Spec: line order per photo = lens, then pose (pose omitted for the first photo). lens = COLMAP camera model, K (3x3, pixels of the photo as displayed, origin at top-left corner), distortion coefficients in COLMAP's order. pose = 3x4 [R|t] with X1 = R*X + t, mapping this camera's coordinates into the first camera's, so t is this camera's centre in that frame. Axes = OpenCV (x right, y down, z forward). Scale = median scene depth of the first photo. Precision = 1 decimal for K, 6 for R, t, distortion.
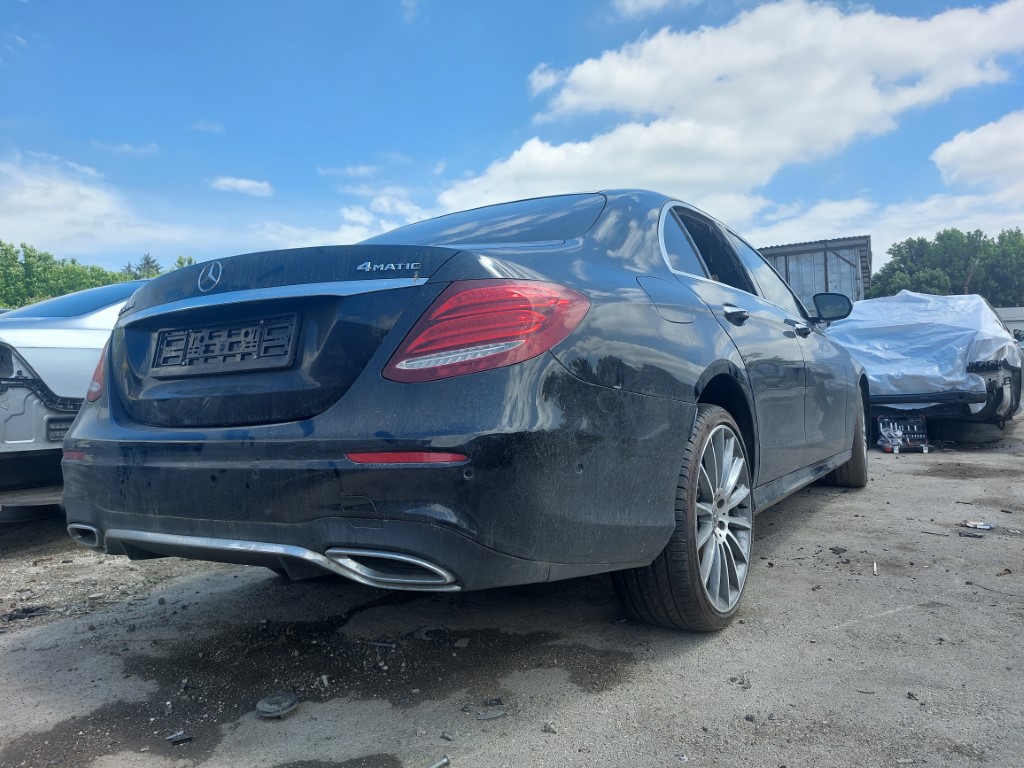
lens RADIAL K [[726.2, 0, 517.4], [0, 726.2, 390.2], [0, 0, 1]] dist [0.084323, -0.085335]
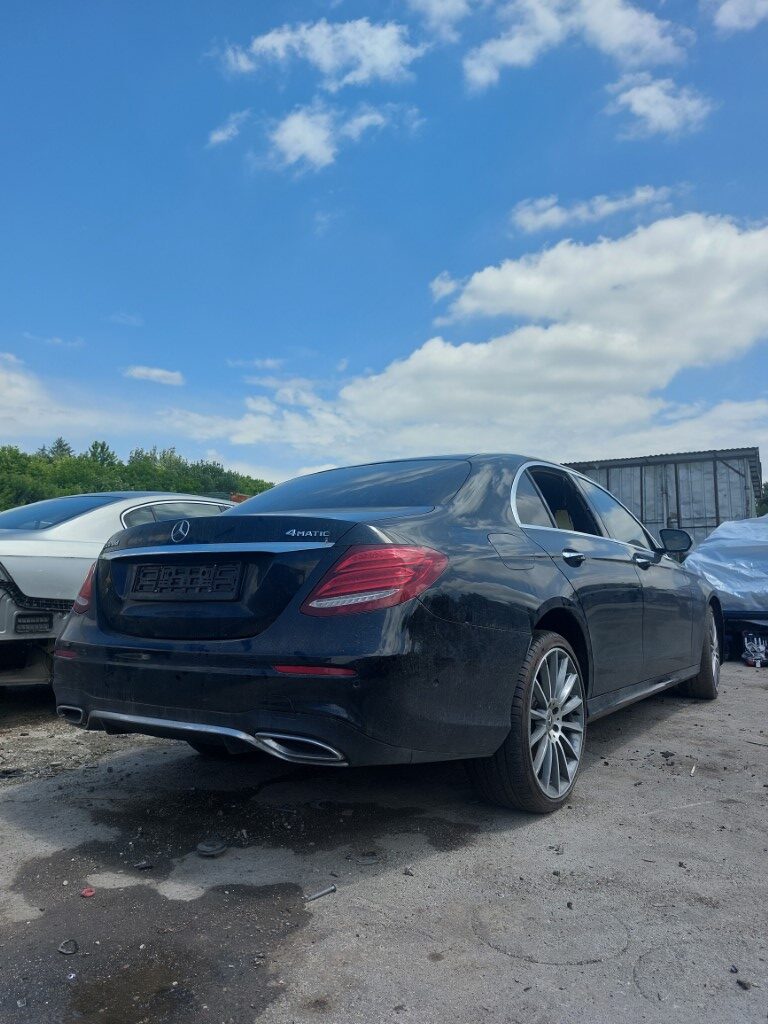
lens RADIAL K [[776.6, 0, 384.0], [0, 776.6, 512.0], [0, 0, 1]] dist [0.109794, -0.154677]
pose [[0.998530, 0.032987, -0.043000, 0.029738], [-0.036031, 0.996751, -0.072040, -0.081781], [0.040484, 0.073484, 0.996474, -0.404982]]
